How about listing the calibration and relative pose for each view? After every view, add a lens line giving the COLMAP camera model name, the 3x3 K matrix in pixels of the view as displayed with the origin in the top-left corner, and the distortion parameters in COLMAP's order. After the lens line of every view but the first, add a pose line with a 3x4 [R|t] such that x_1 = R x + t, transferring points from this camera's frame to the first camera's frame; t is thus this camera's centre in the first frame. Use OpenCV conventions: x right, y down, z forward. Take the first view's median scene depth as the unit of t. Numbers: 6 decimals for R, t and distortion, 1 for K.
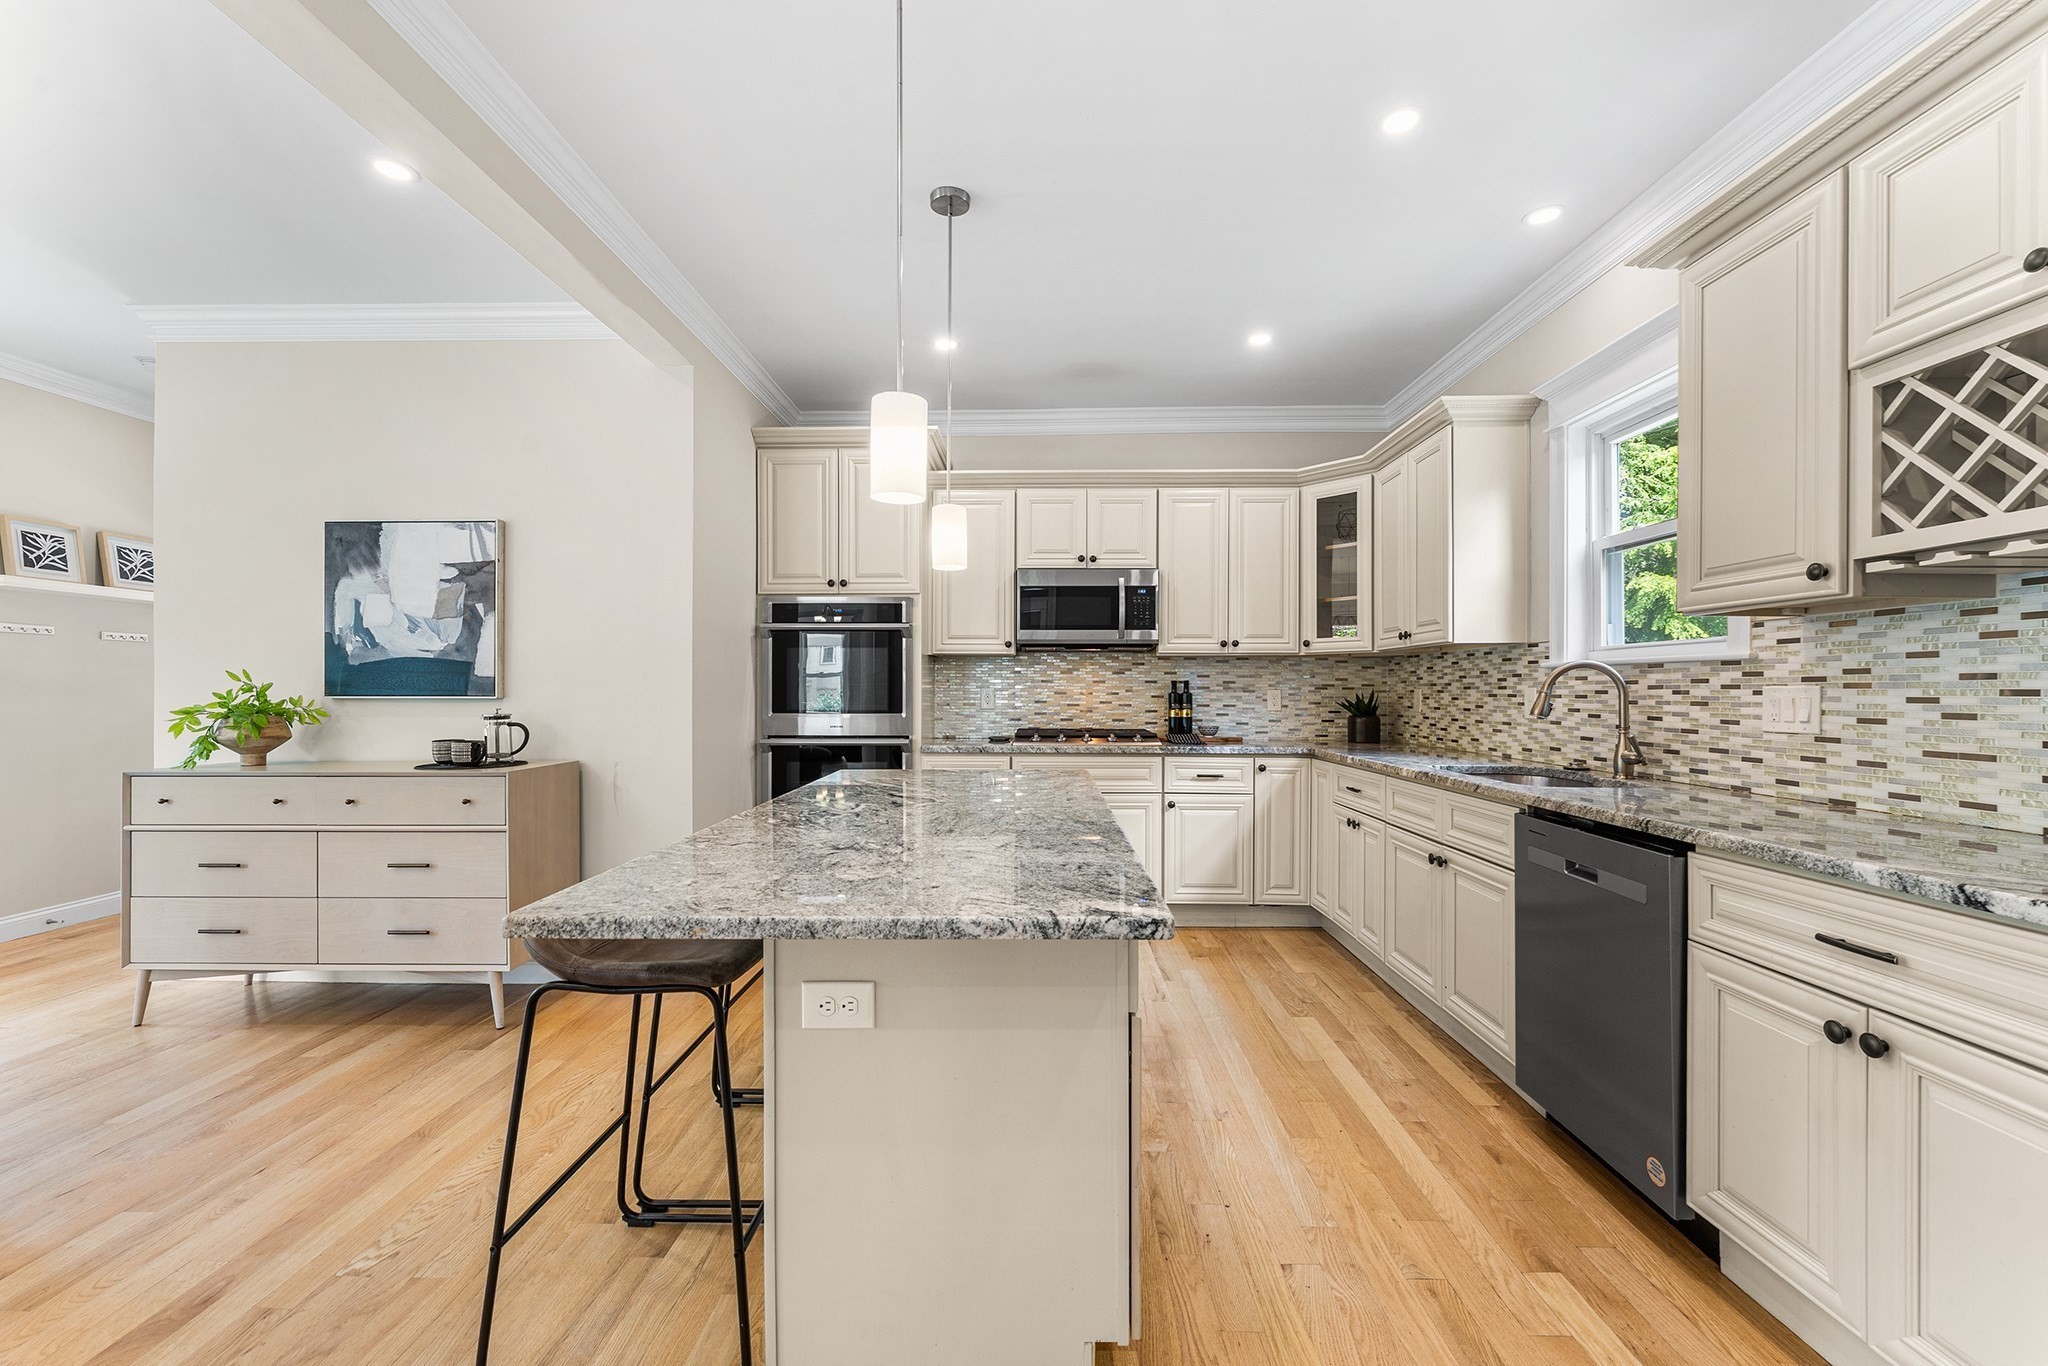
lens RADIAL K [[849.7, 0, 1027.1], [0, 849.7, 687.5], [0, 0, 1]] dist [-0.002160, 0.000086]
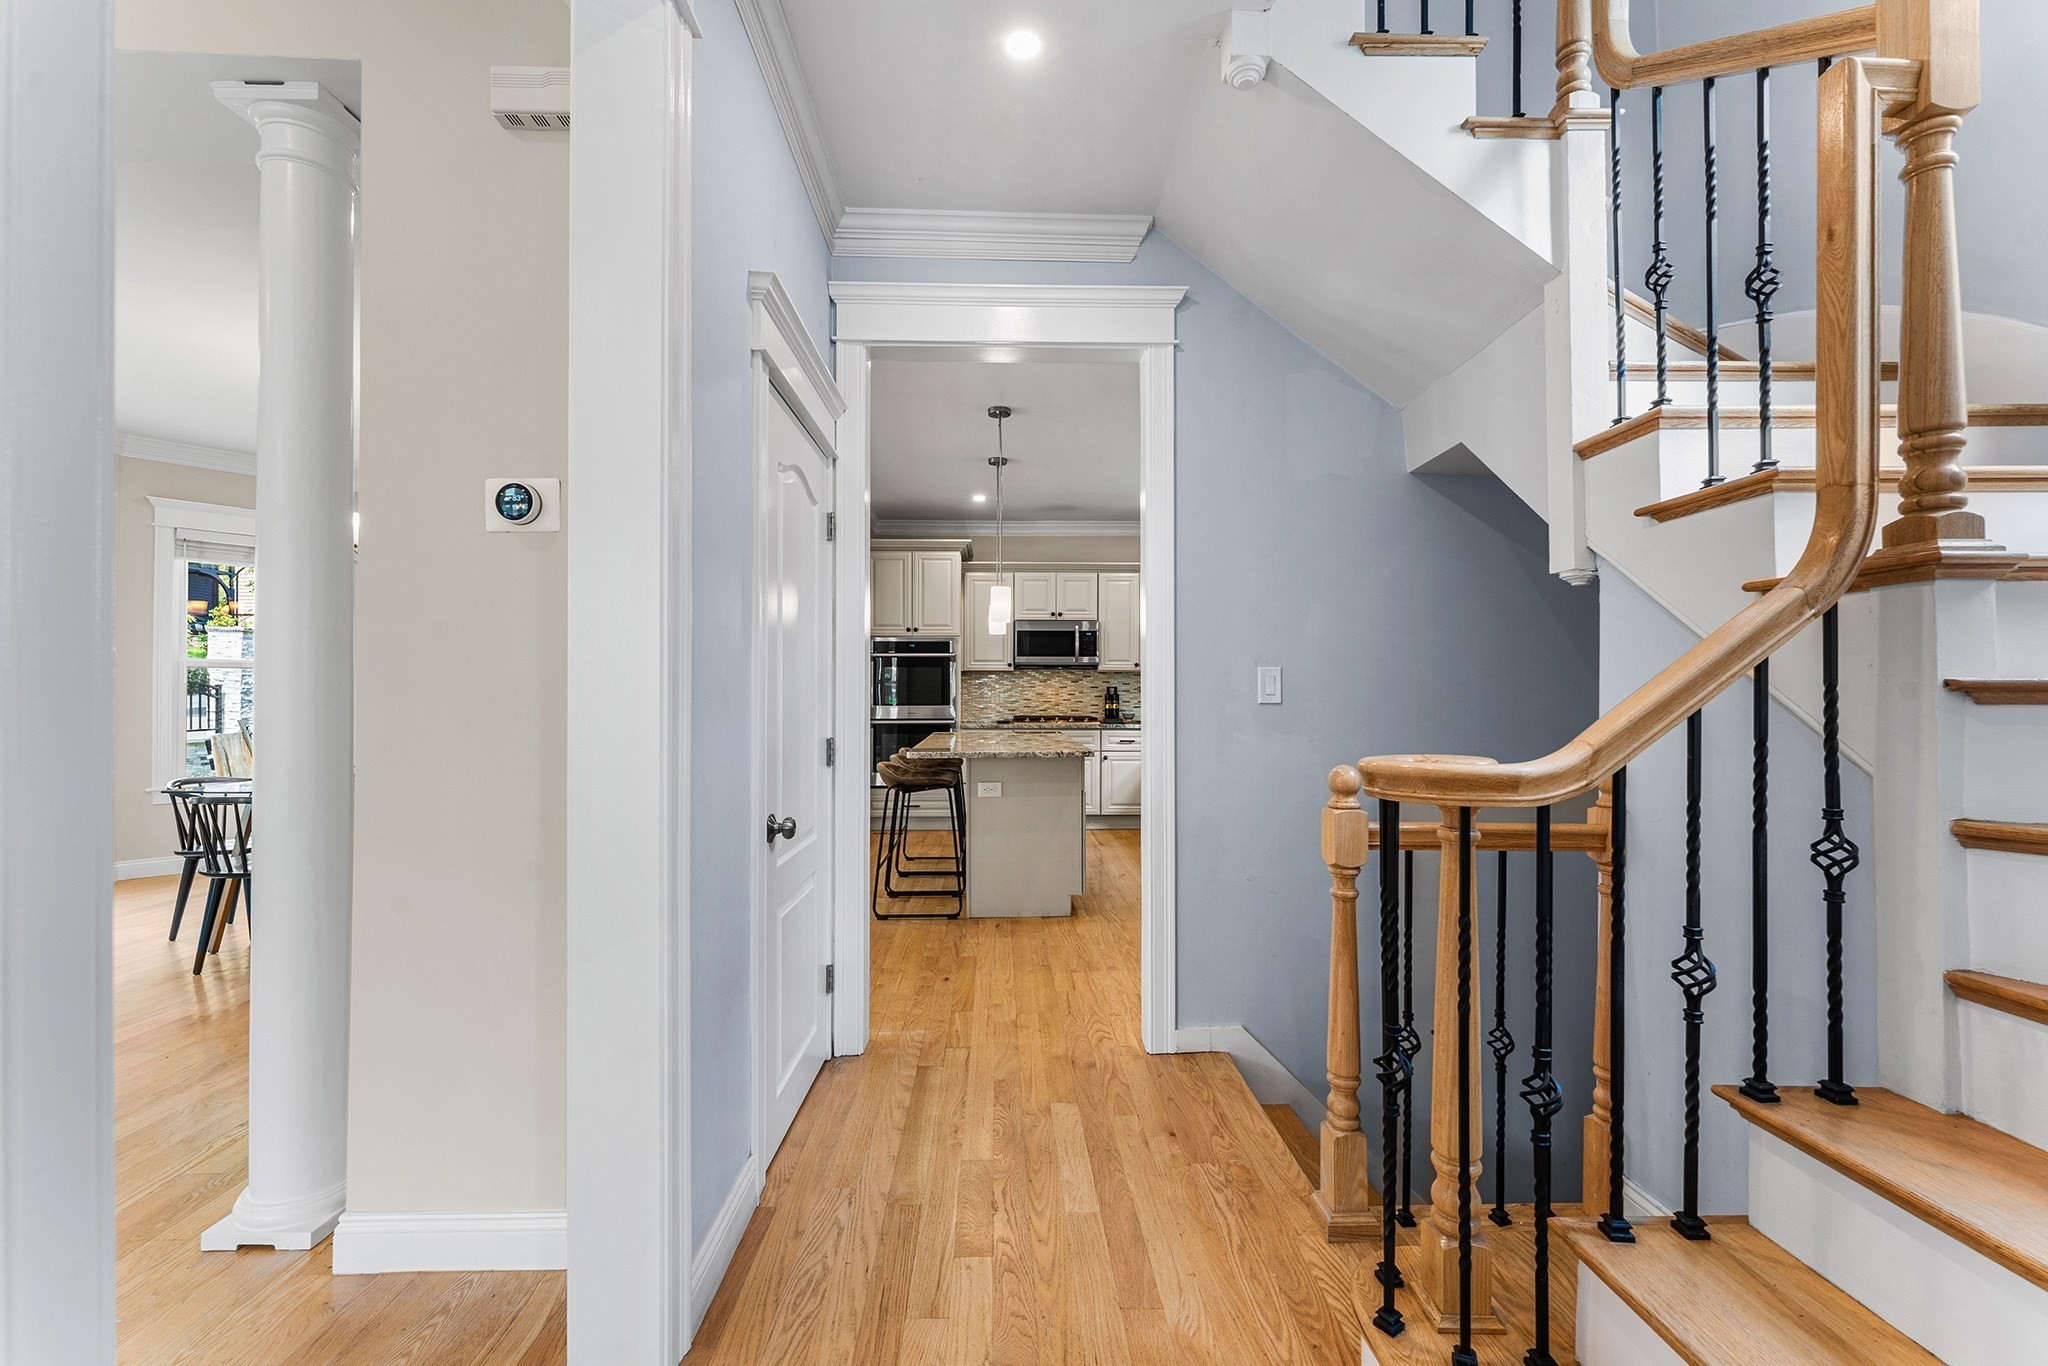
lens RADIAL K [[849.7, 0, 1022.0], [0, 849.7, 689.2], [0, 0, 1]] dist [-0.002160, 0.000086]
pose [[0.998760, 0.000042, 0.049775, -0.081735], [0.000199, 0.999988, -0.004845, 0.005037], [-0.049775, 0.004848, 0.998749, -0.680088]]
